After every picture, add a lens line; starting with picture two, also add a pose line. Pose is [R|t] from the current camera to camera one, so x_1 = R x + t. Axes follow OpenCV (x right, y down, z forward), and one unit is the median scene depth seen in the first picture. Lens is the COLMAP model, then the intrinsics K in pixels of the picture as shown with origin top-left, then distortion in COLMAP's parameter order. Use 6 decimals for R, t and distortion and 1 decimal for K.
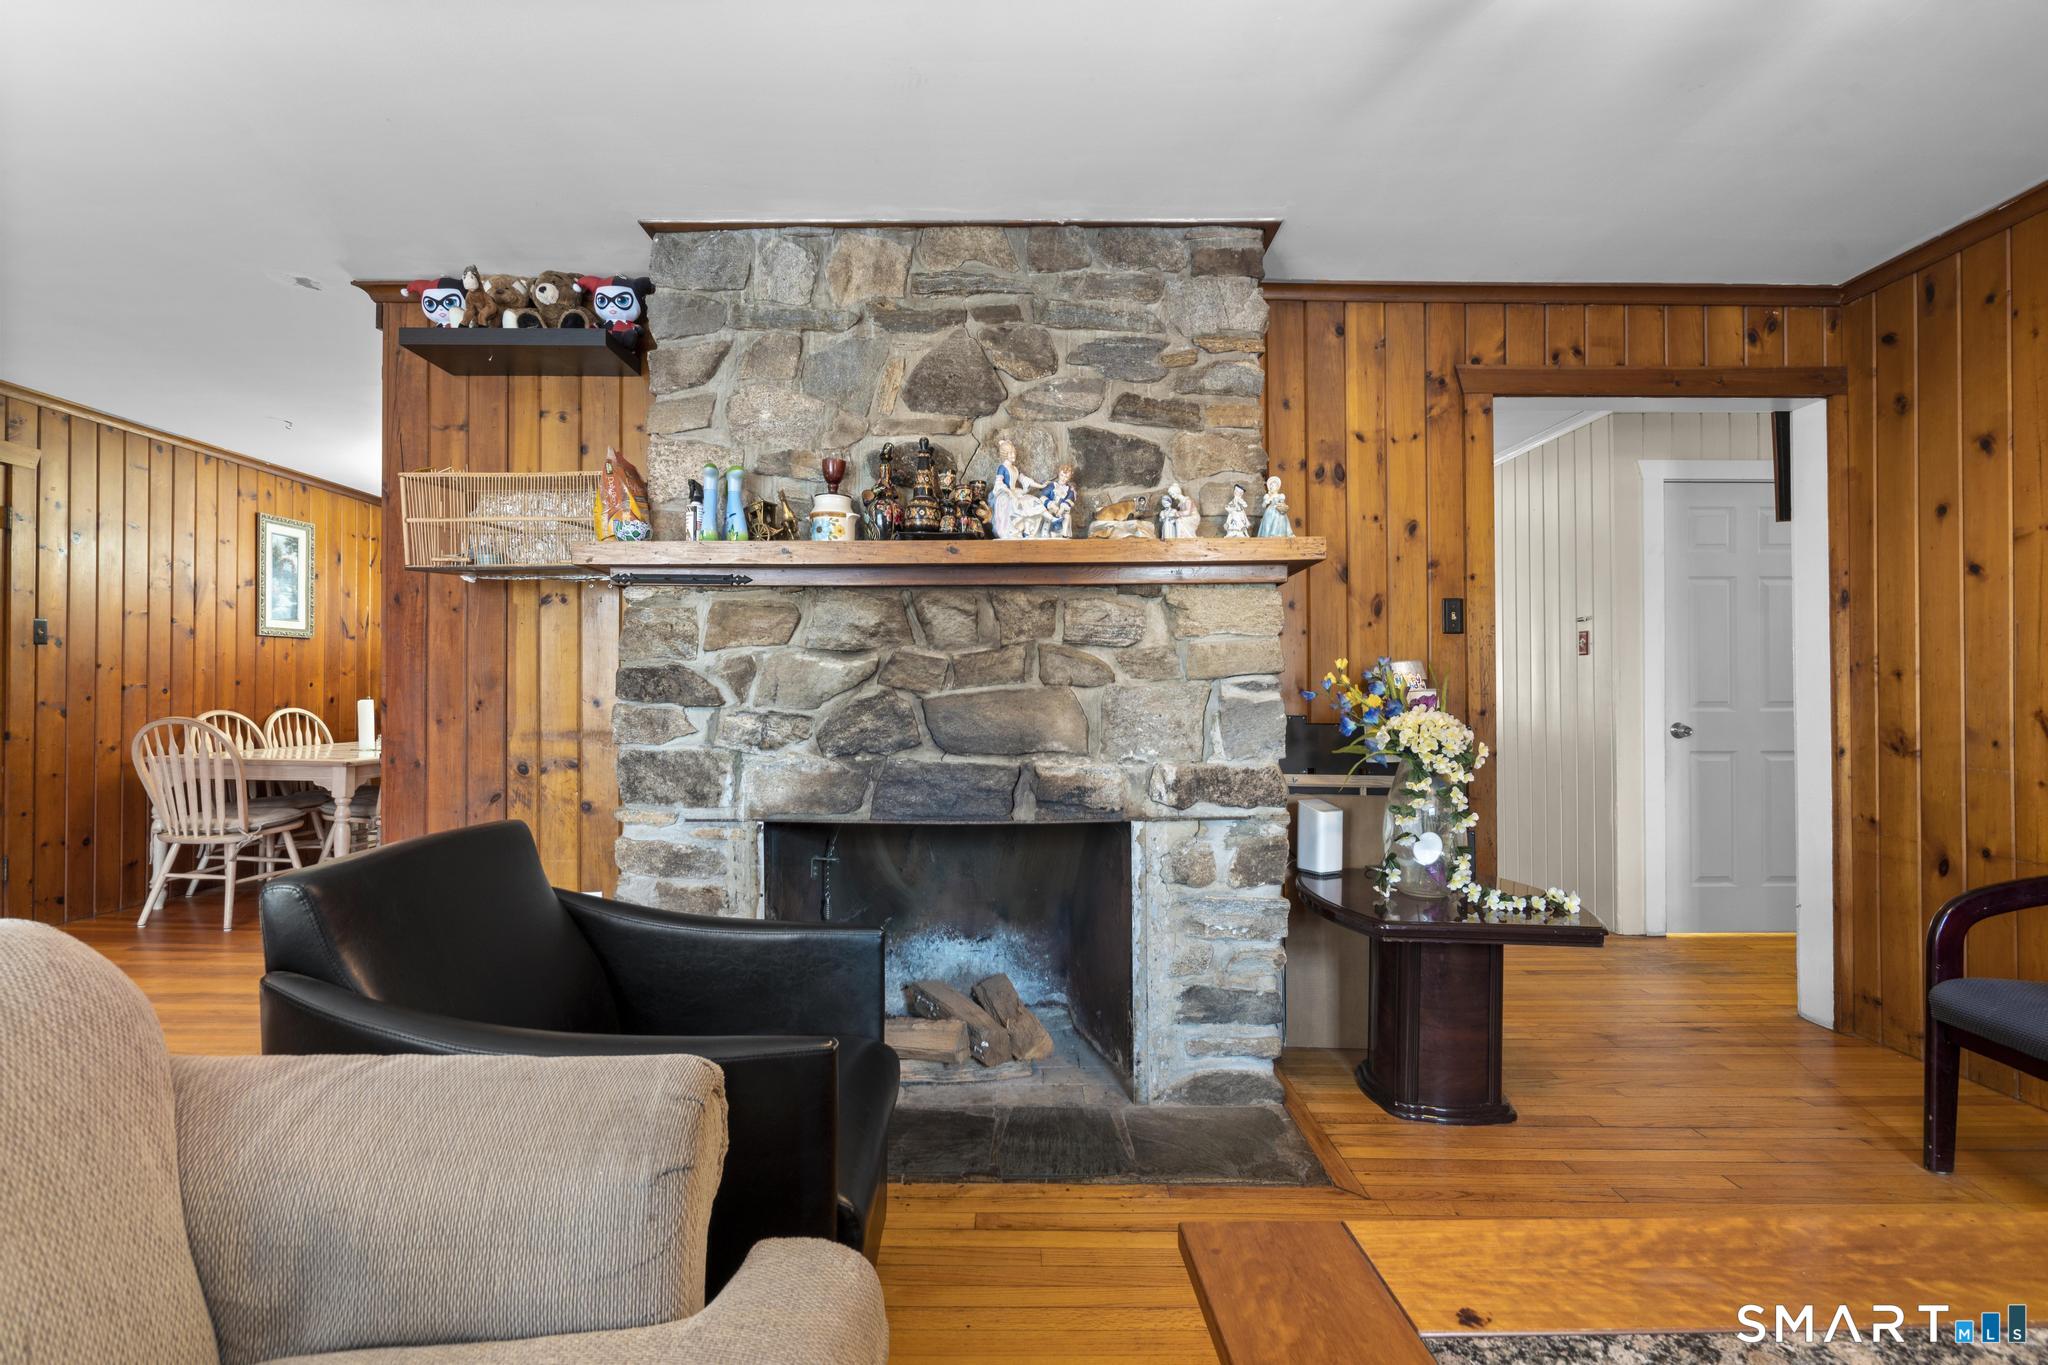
lens RADIAL K [[919.7, 0, 1019.5], [0, 919.7, 684.9], [0, 0, 1]] dist [-0.004814, 0.000233]
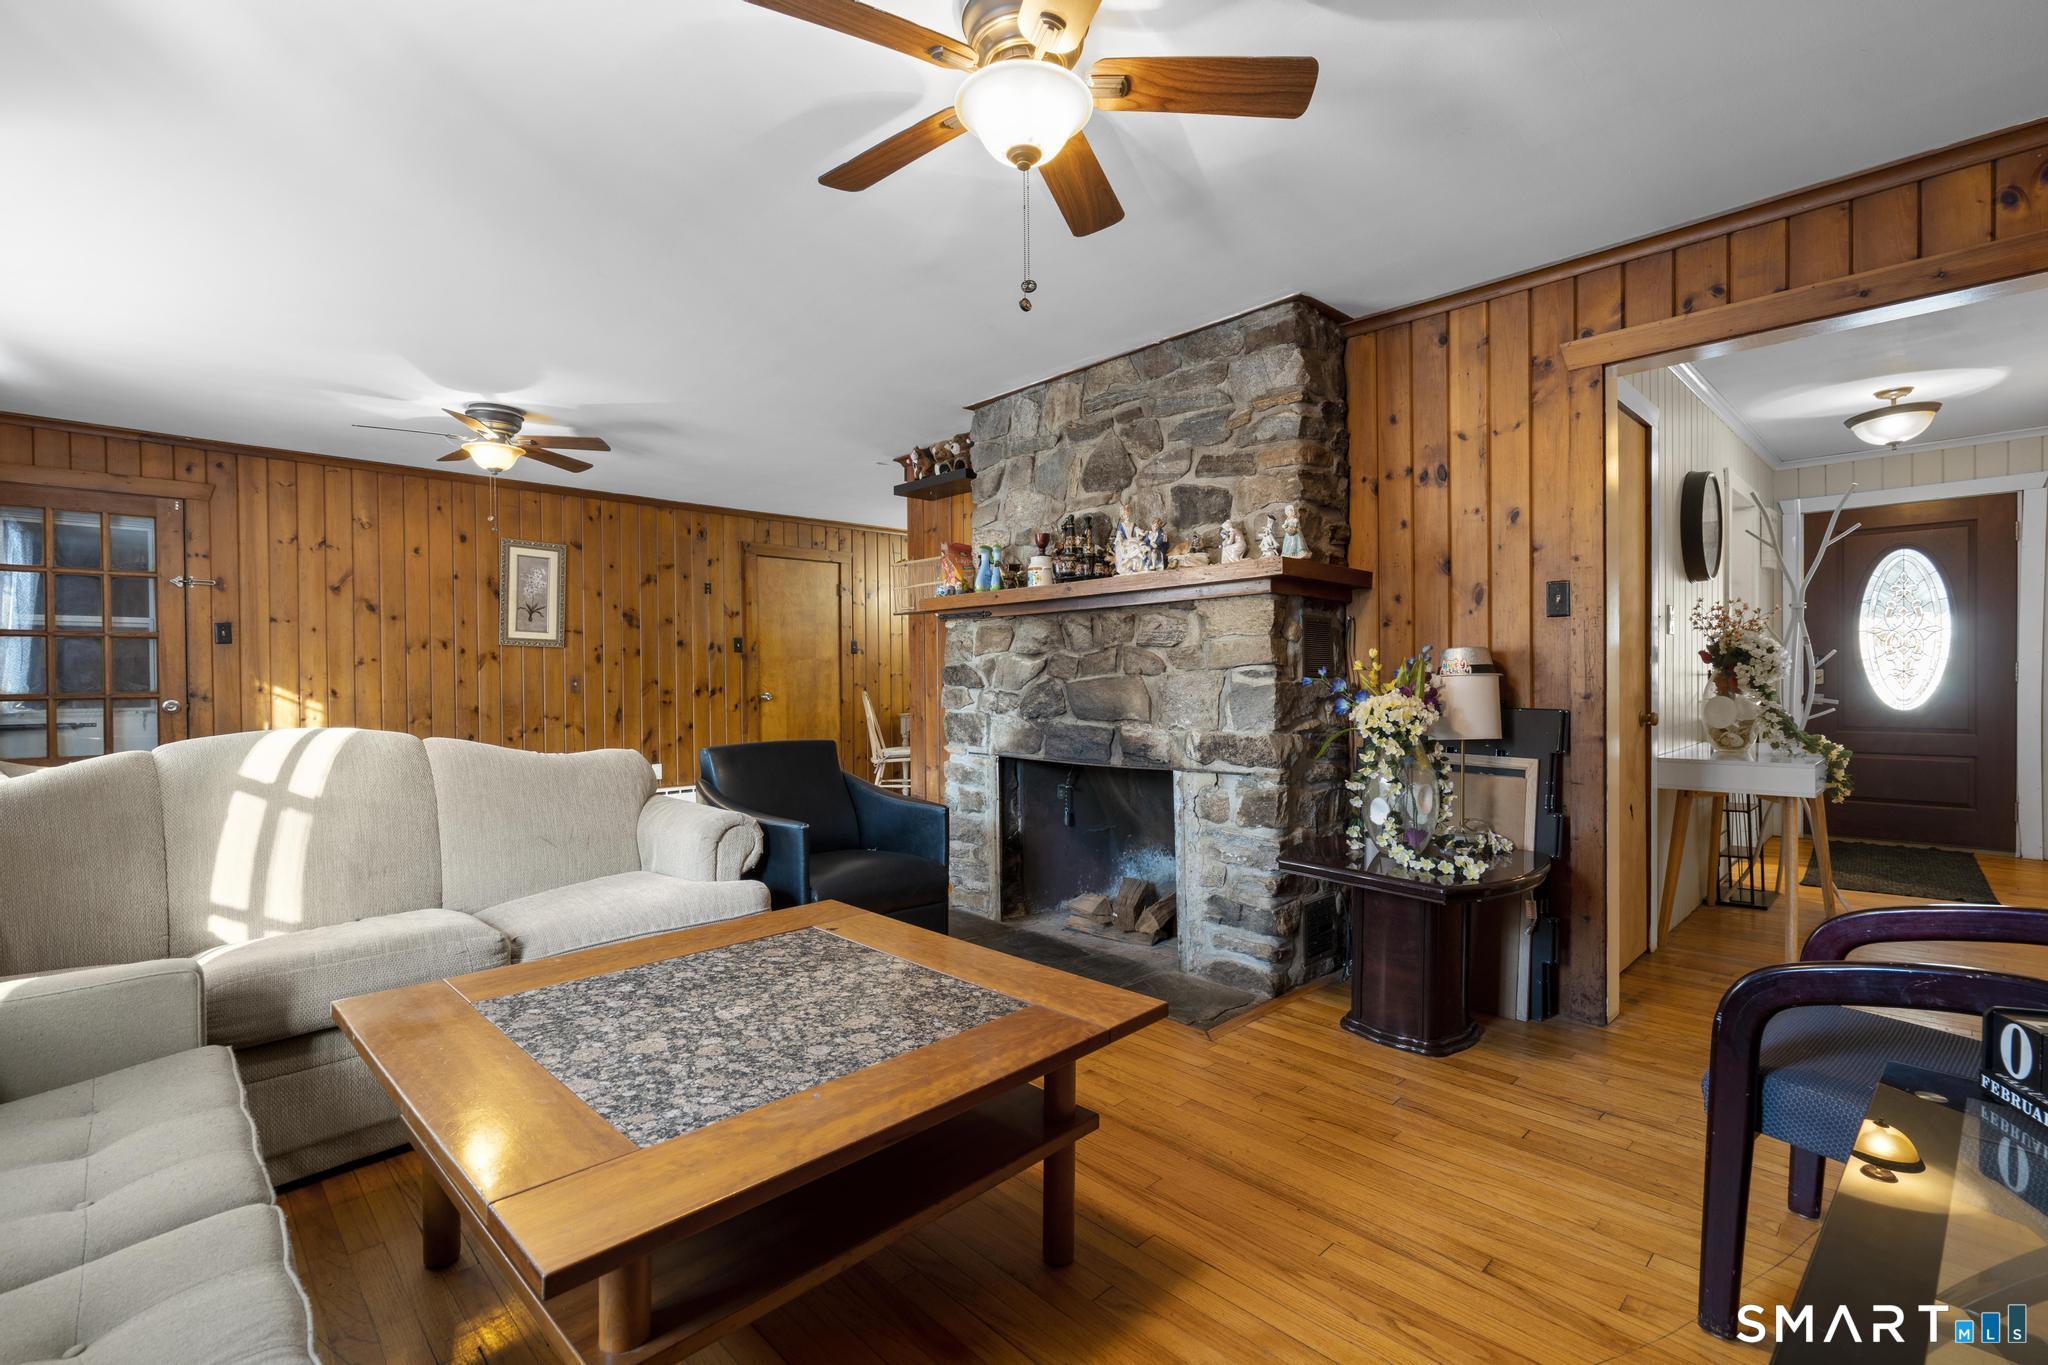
lens RADIAL K [[919.7, 0, 1017.6], [0, 919.7, 682.8], [0, 0, 1]] dist [-0.004814, 0.000233]
pose [[0.687709, -0.000537, -0.725986, 0.970262], [0.017106, 0.999734, 0.015464, -0.011752], [0.725785, -0.023053, 0.687535, -0.136641]]
